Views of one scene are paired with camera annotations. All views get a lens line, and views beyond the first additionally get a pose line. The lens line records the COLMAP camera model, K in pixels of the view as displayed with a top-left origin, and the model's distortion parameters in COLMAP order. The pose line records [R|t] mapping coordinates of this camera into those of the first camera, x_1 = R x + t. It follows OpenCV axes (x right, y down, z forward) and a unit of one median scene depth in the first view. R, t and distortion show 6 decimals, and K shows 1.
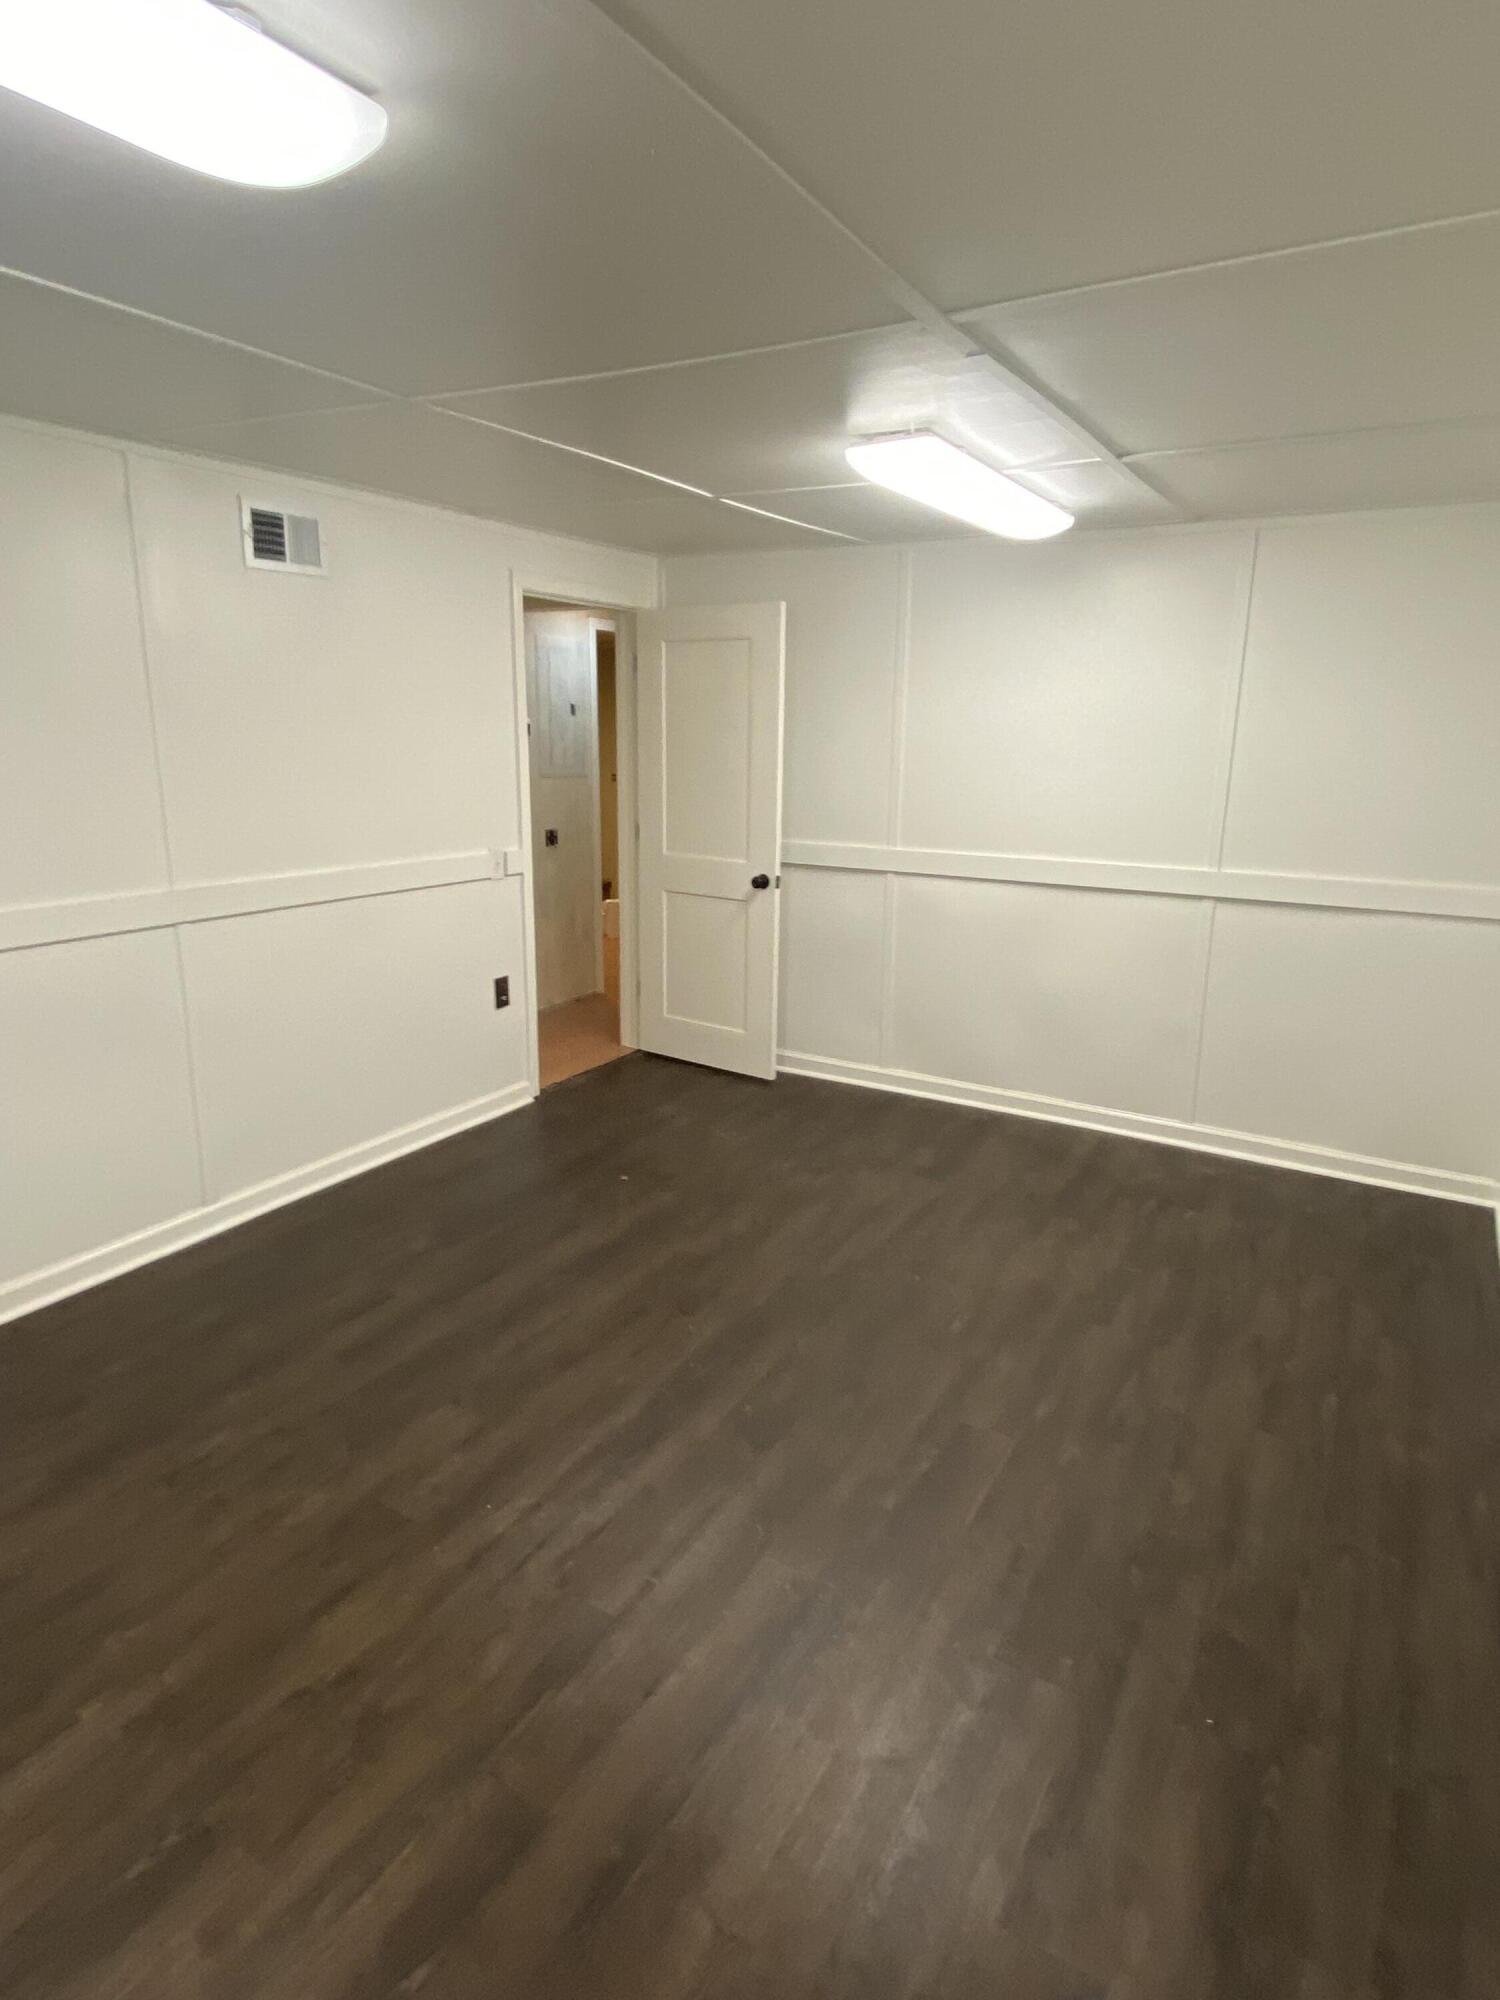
lens RADIAL K [[1109.4, 0, 774.5], [0, 1109.4, 1005.2], [0, 0, 1]] dist [0.049552, -0.050822]
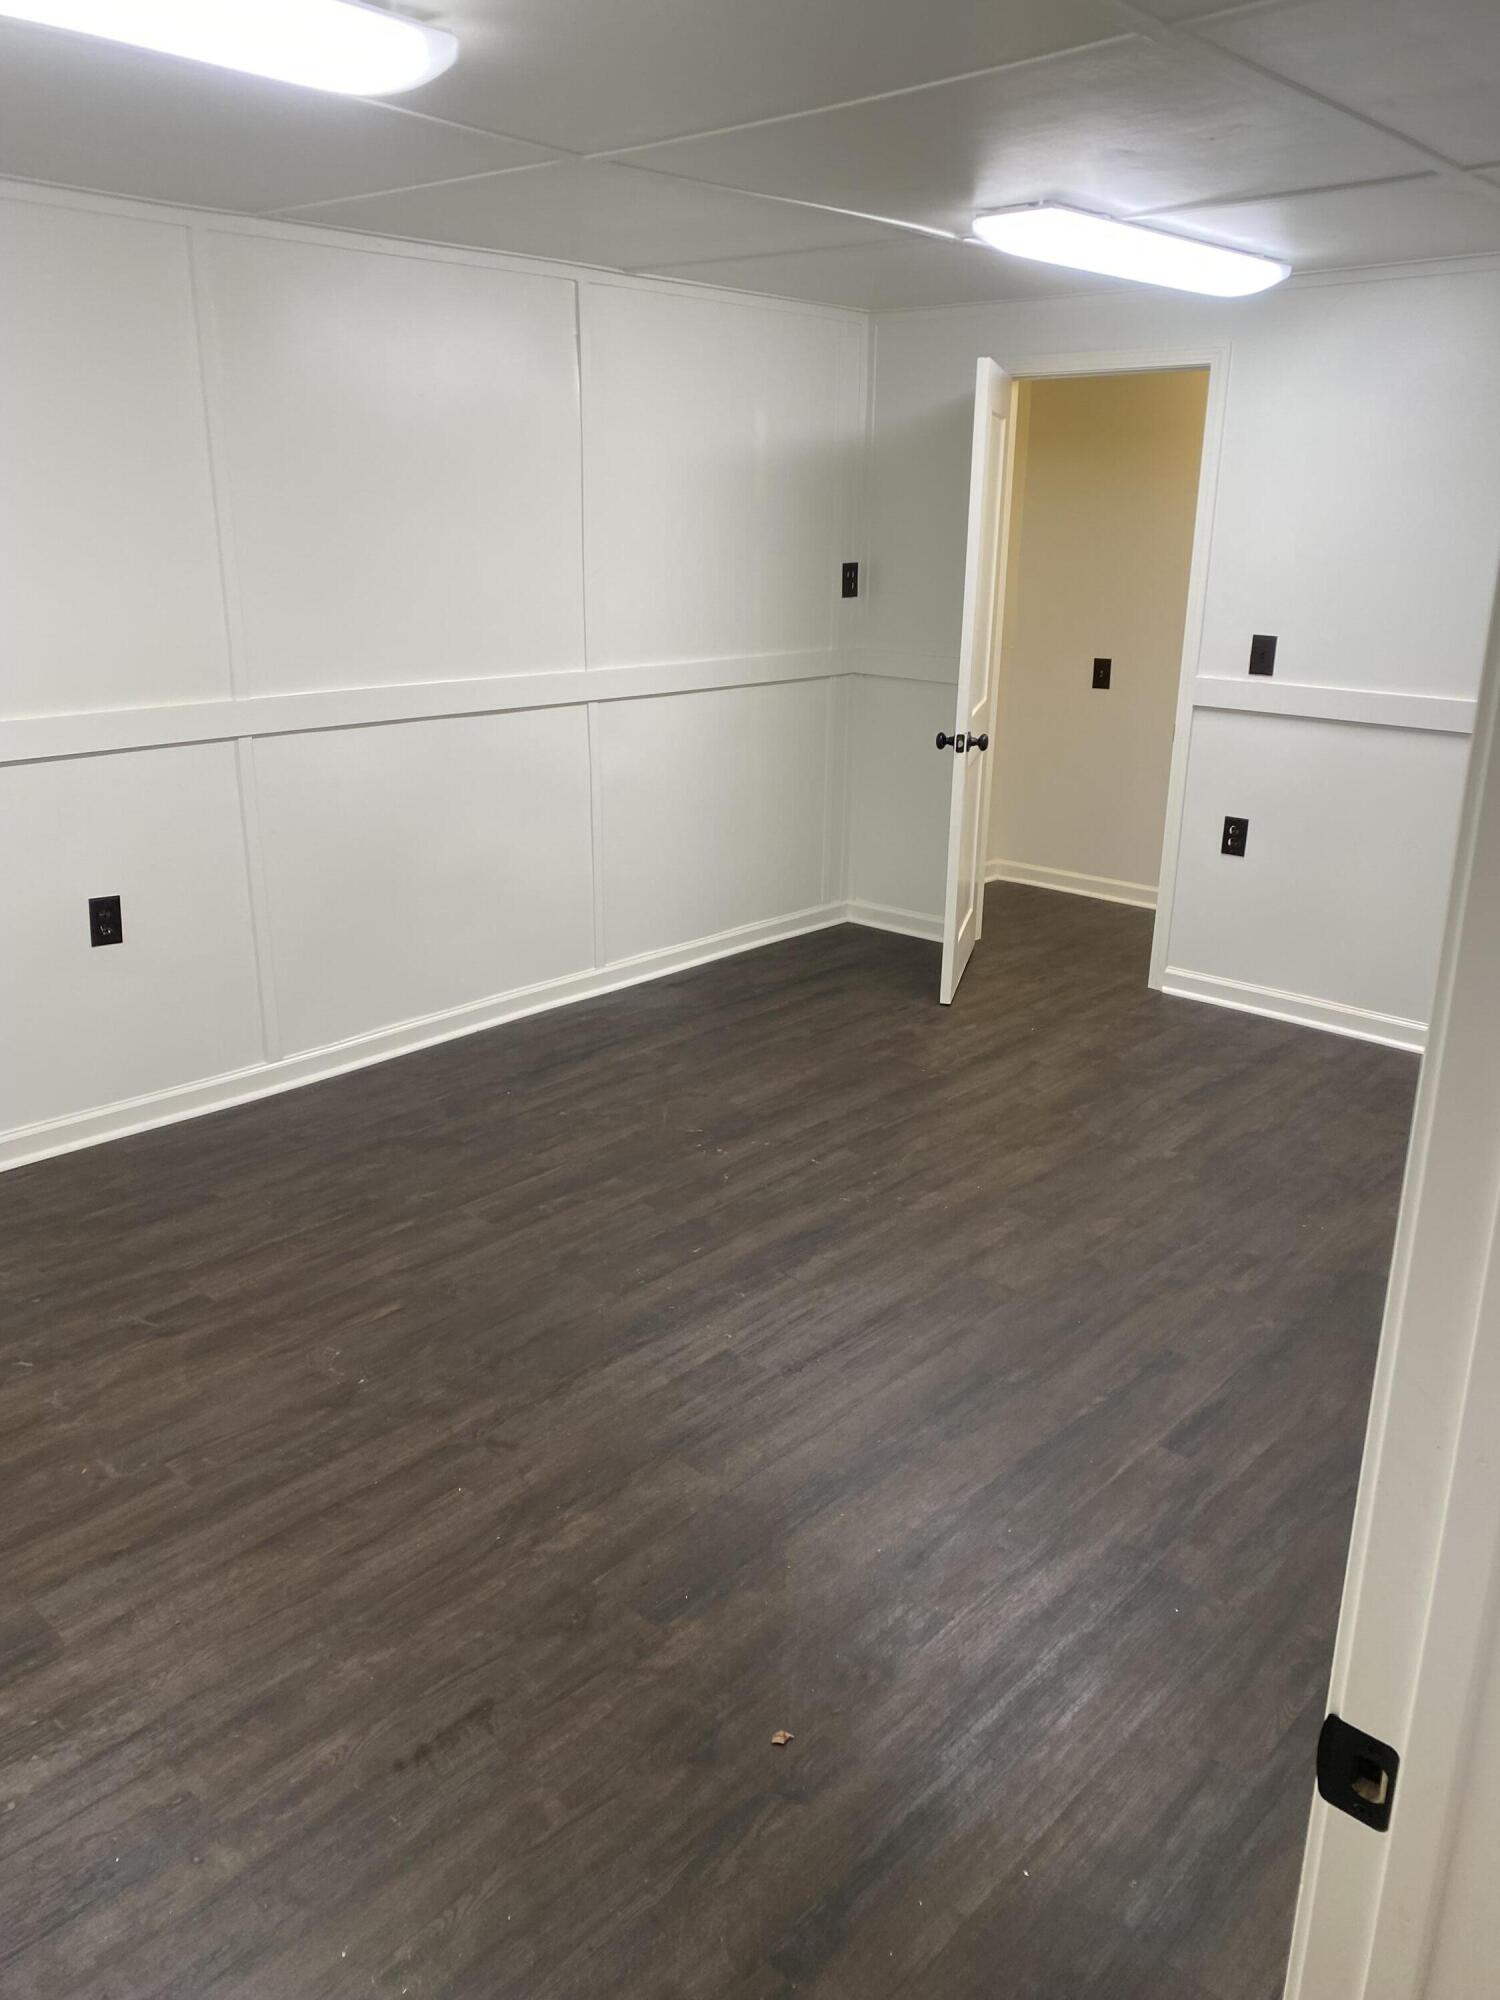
lens RADIAL K [[1484.0, 0, 749.9], [0, 1484.0, 914.5], [0, 0, 1]] dist [0.113788, -0.000478]
pose [[-0.973925, -0.086515, 0.209728, -0.242752], [0.027599, 0.872390, 0.488031, -0.399596], [-0.225187, 0.481093, -0.847254, 1.514249]]
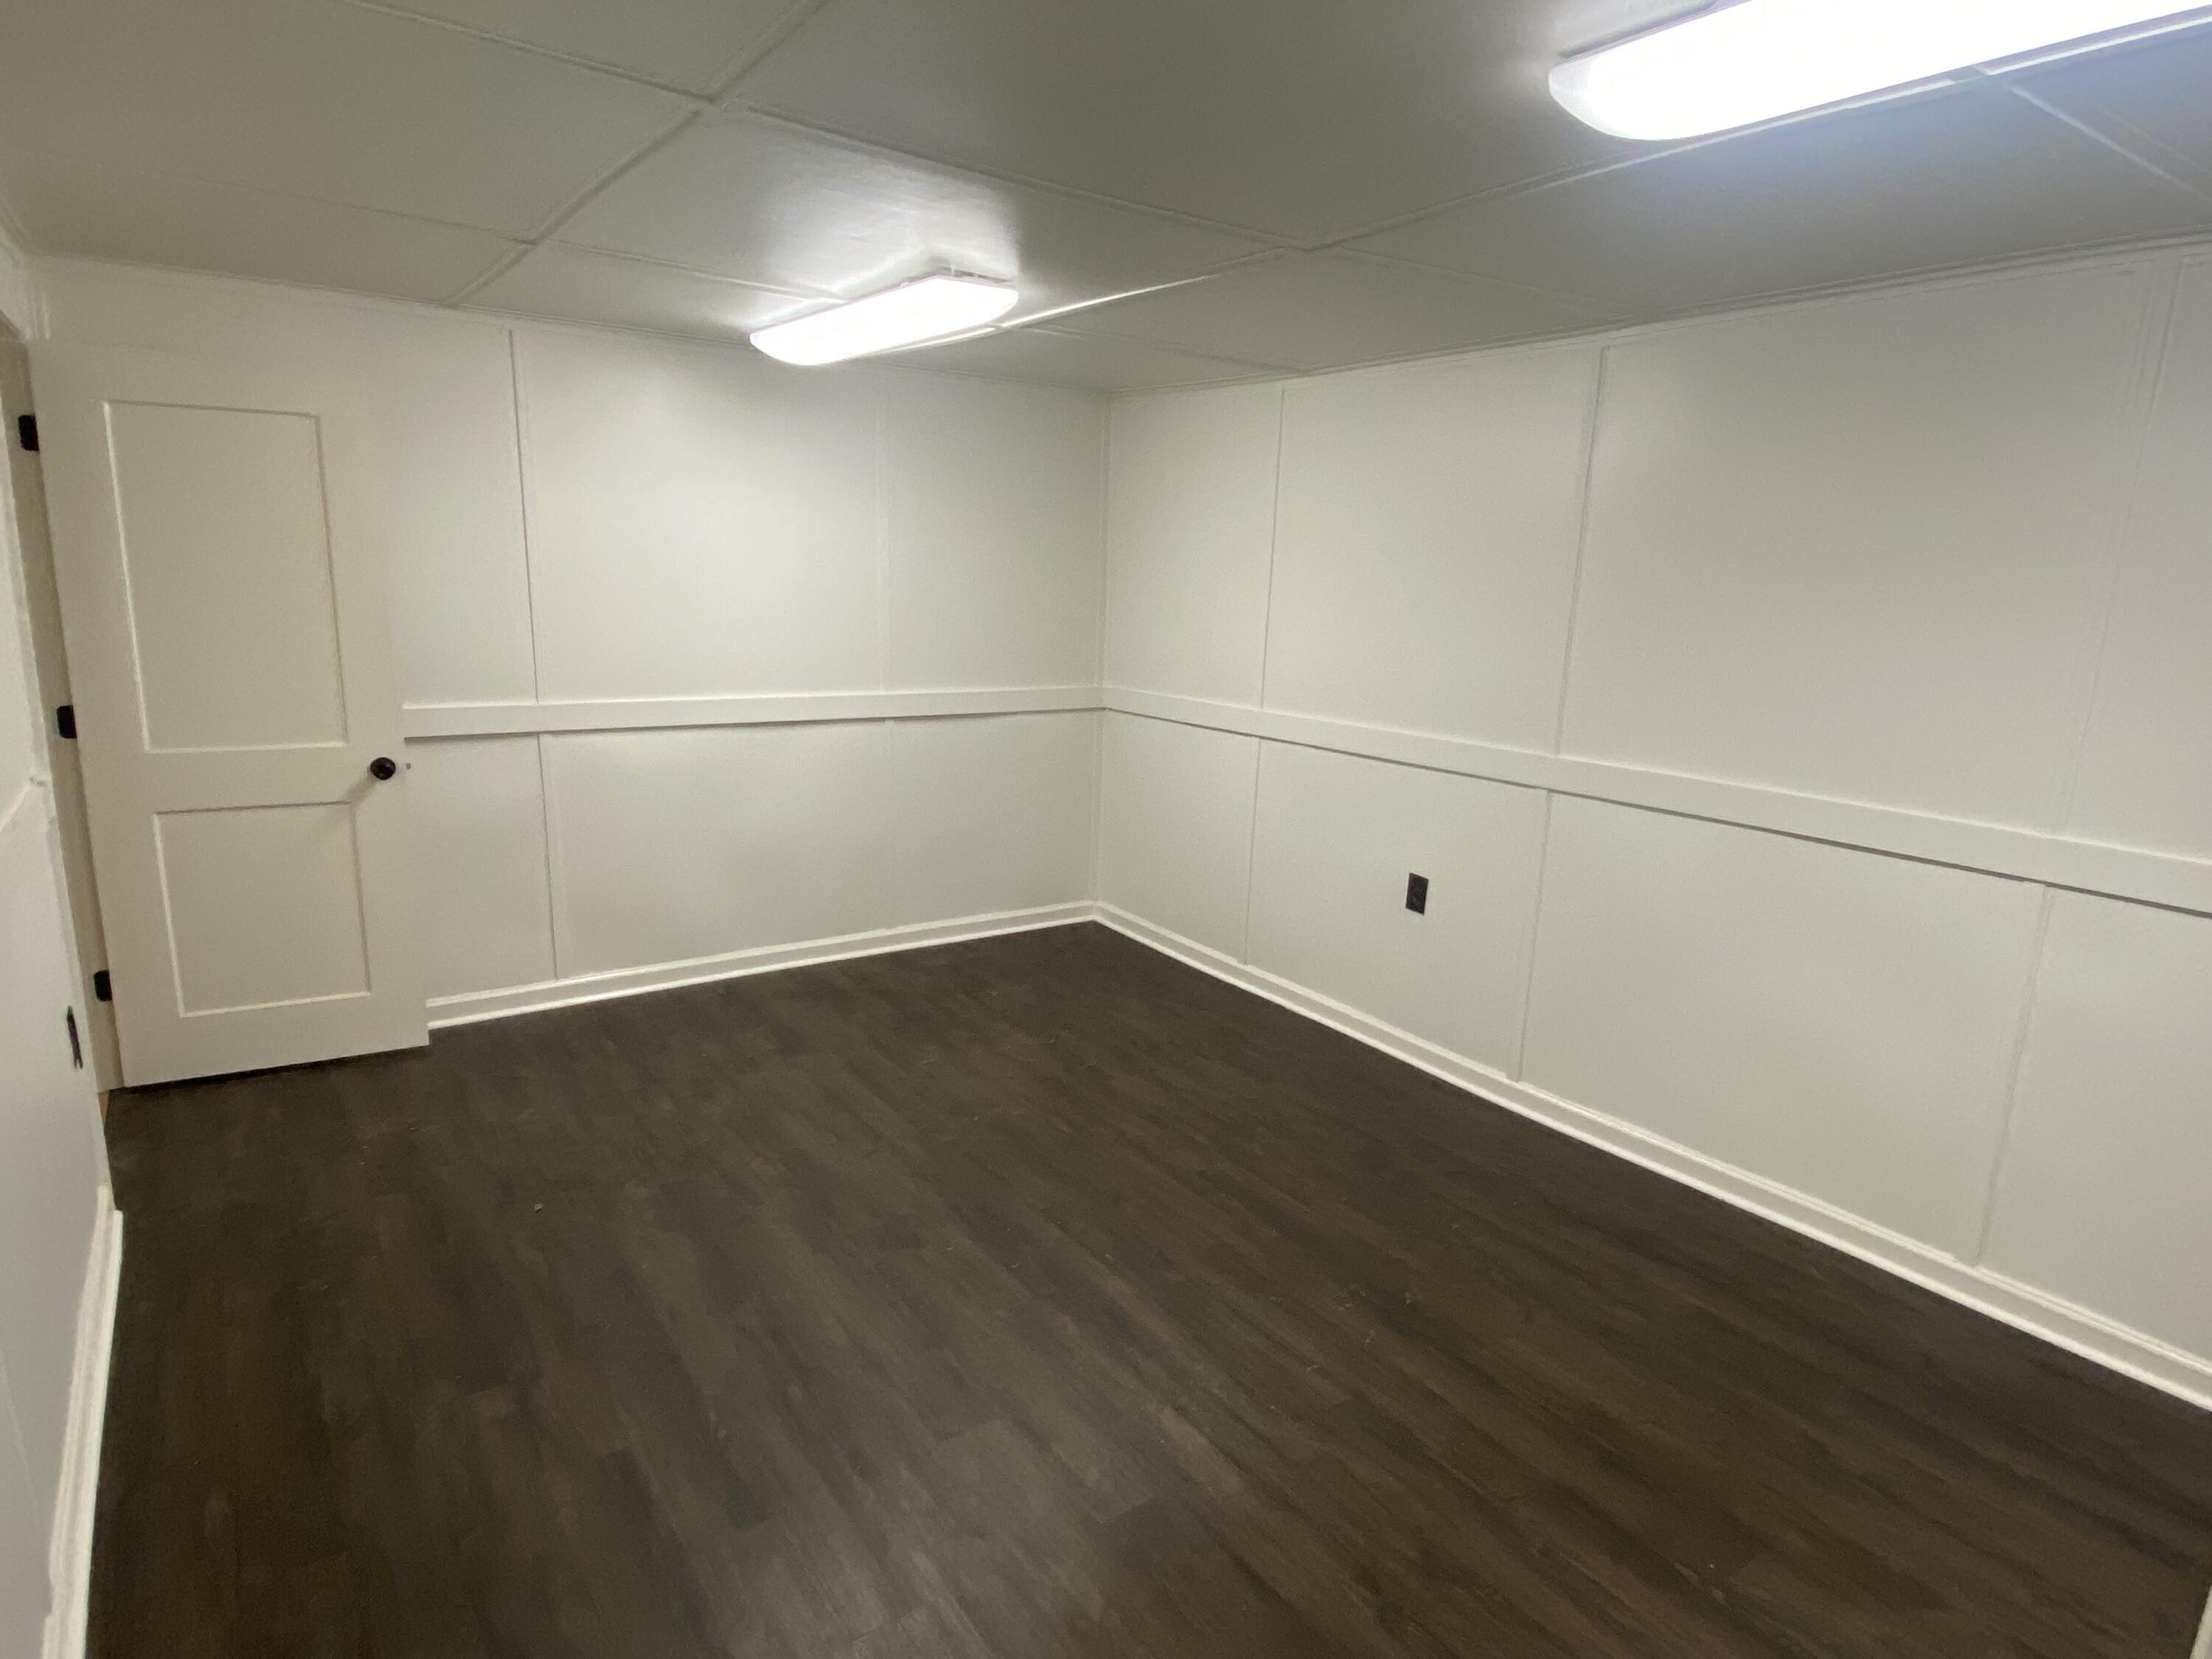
lens RADIAL K [[1227.0, 0, 1106.0], [0, 1227.0, 829.5], [0, 0, 1]] dist [0.049552, -0.050822]
pose [[0.416855, -0.188940, 0.889120, -0.726495], [0.195576, 0.973892, 0.115261, -0.105758], [-0.887684, 0.125843, 0.442923, 0.366537]]
